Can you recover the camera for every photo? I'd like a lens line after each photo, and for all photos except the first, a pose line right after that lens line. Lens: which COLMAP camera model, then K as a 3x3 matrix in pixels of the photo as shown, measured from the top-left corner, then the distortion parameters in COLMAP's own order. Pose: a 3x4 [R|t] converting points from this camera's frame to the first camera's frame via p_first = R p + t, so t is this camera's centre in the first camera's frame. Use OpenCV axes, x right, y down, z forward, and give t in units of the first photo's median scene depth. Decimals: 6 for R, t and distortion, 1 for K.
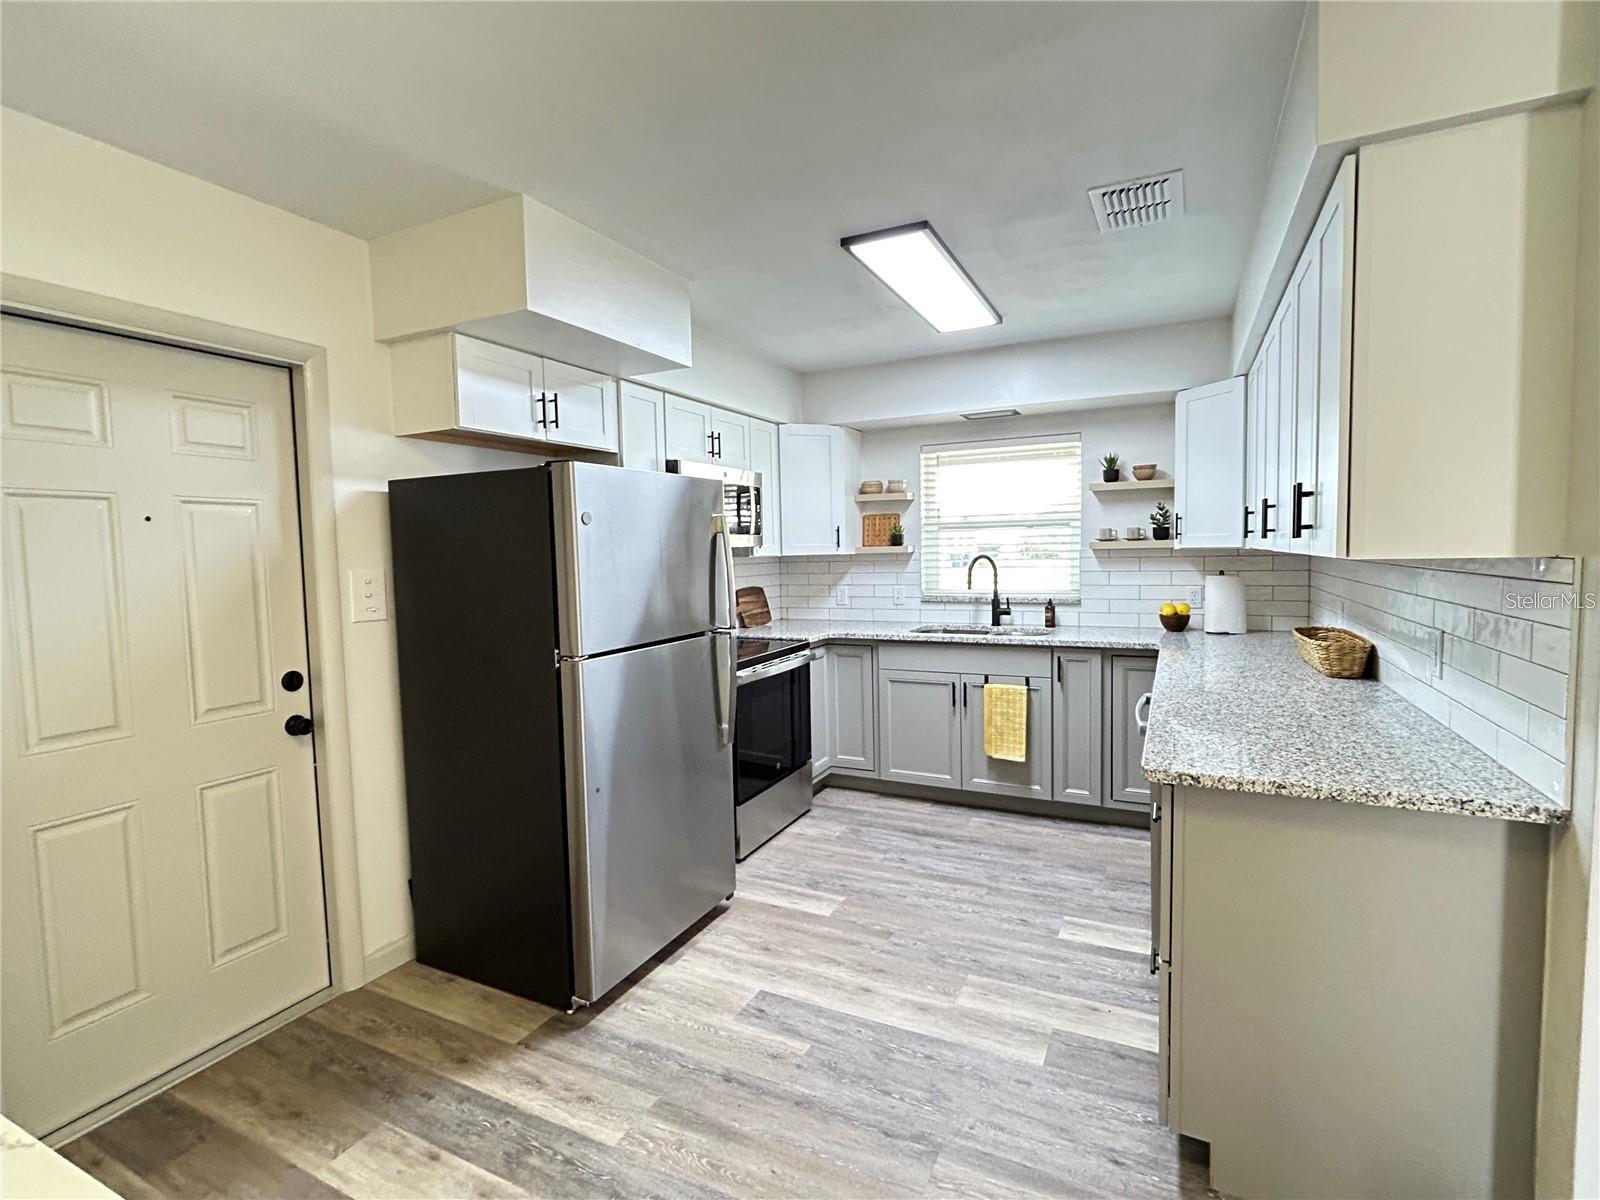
lens RADIAL K [[756.4, 0, 793.4], [0, 756.4, 598.7], [0, 0, 1]] dist [-0.003120, 0.001734]
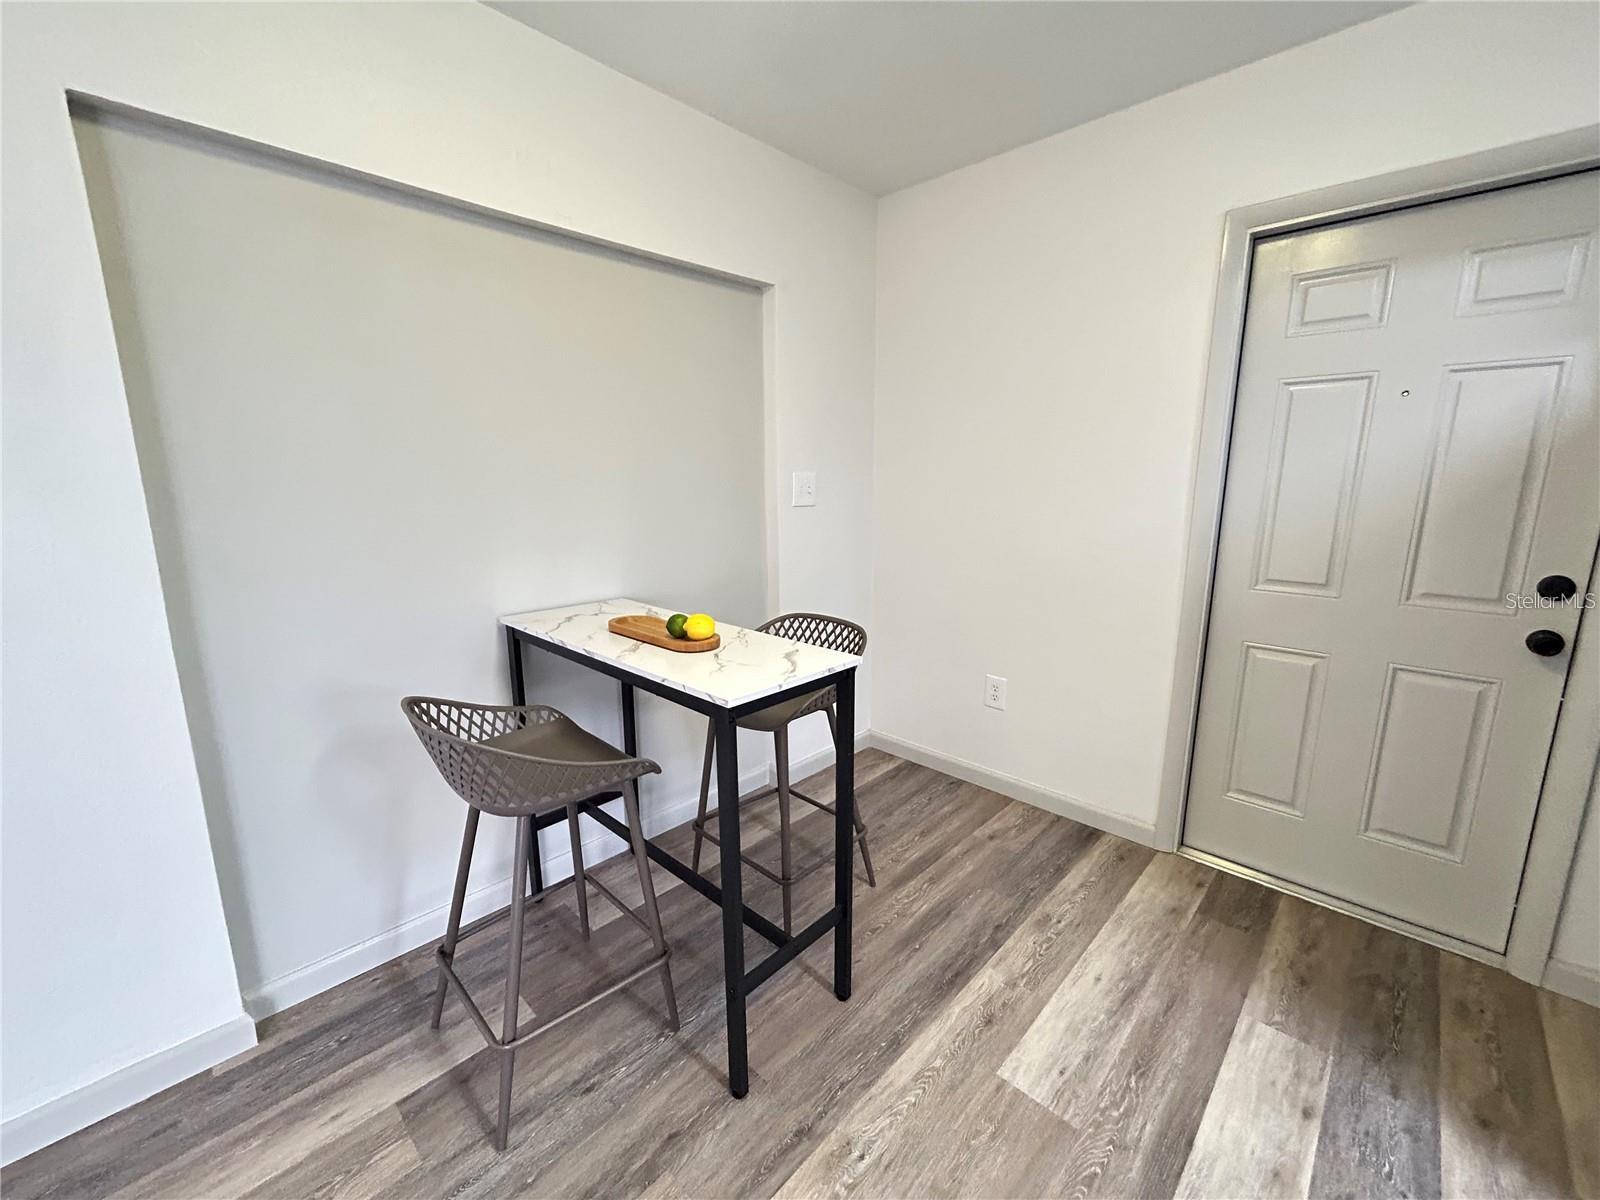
lens RADIAL K [[647.5, 0, 805.8], [0, 647.5, 599.8], [0, 0, 1]] dist [0.006207, -0.001998]
pose [[-0.288218, 0.204878, -0.935391, 0.139273], [-0.054858, 0.971706, 0.229736, 0.003908], [0.955992, 0.117528, -0.268823, 0.276851]]
